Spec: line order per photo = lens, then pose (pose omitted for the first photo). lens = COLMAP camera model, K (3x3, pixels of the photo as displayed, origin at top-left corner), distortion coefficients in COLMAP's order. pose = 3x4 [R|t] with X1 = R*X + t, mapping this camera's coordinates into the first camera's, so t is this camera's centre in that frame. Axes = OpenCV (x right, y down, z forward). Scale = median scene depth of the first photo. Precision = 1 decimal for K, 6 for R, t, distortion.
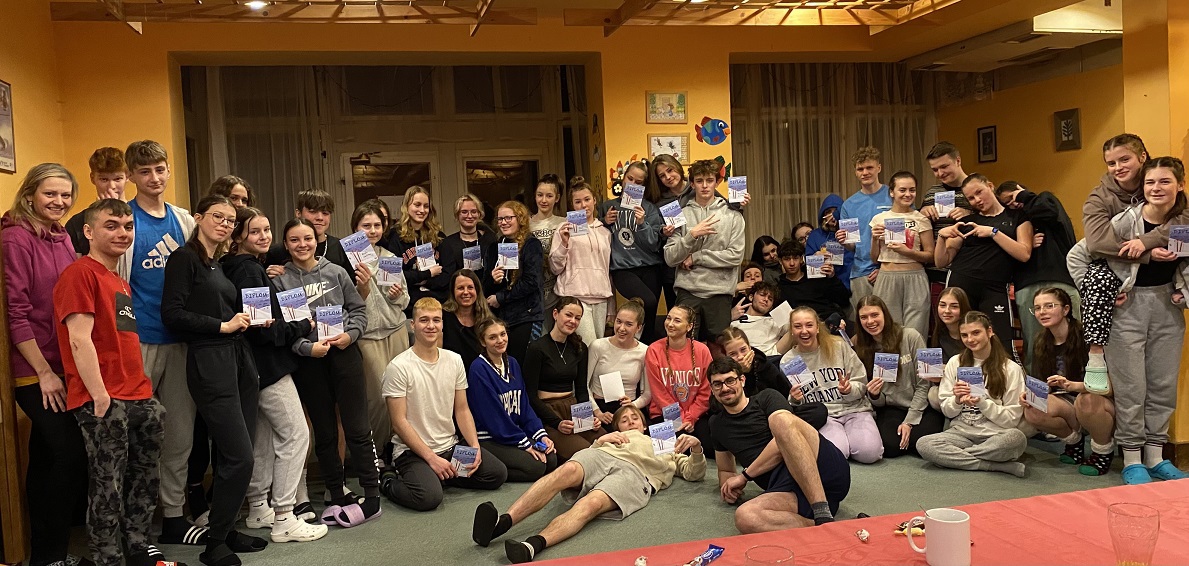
lens RADIAL K [[934.0, 0, 594.5], [0, 934.0, 283.0], [0, 0, 1]] dist [-0.000625, -0.000348]
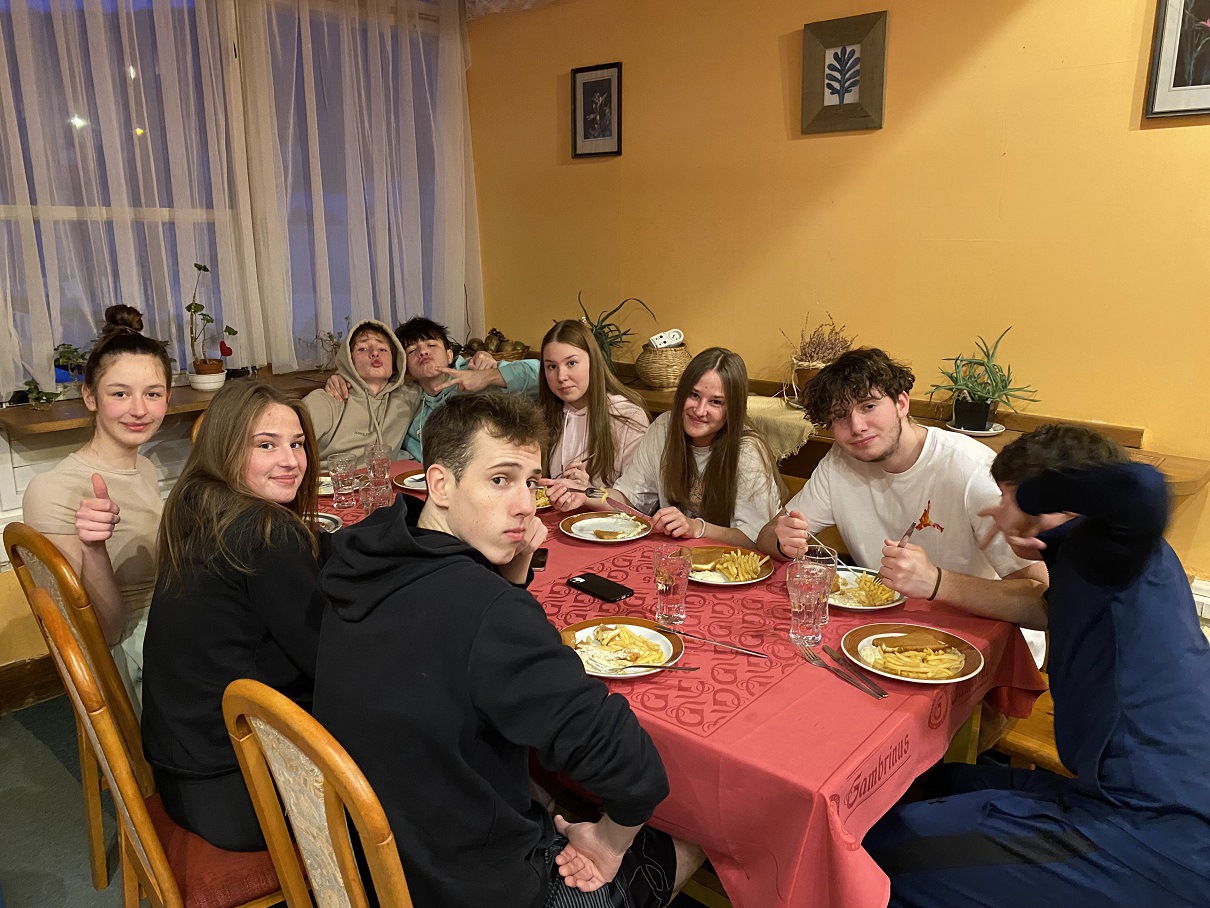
lens RADIAL K [[938.7, 0, 605.0], [0, 938.7, 454.0], [0, 0, 1]] dist [0.103019, -0.161131]
pose [[0.829458, -0.087094, 0.551737, 0.175988], [-0.002758, 0.987118, 0.159967, -0.064729], [-0.558562, -0.134208, 0.818533, 0.624048]]
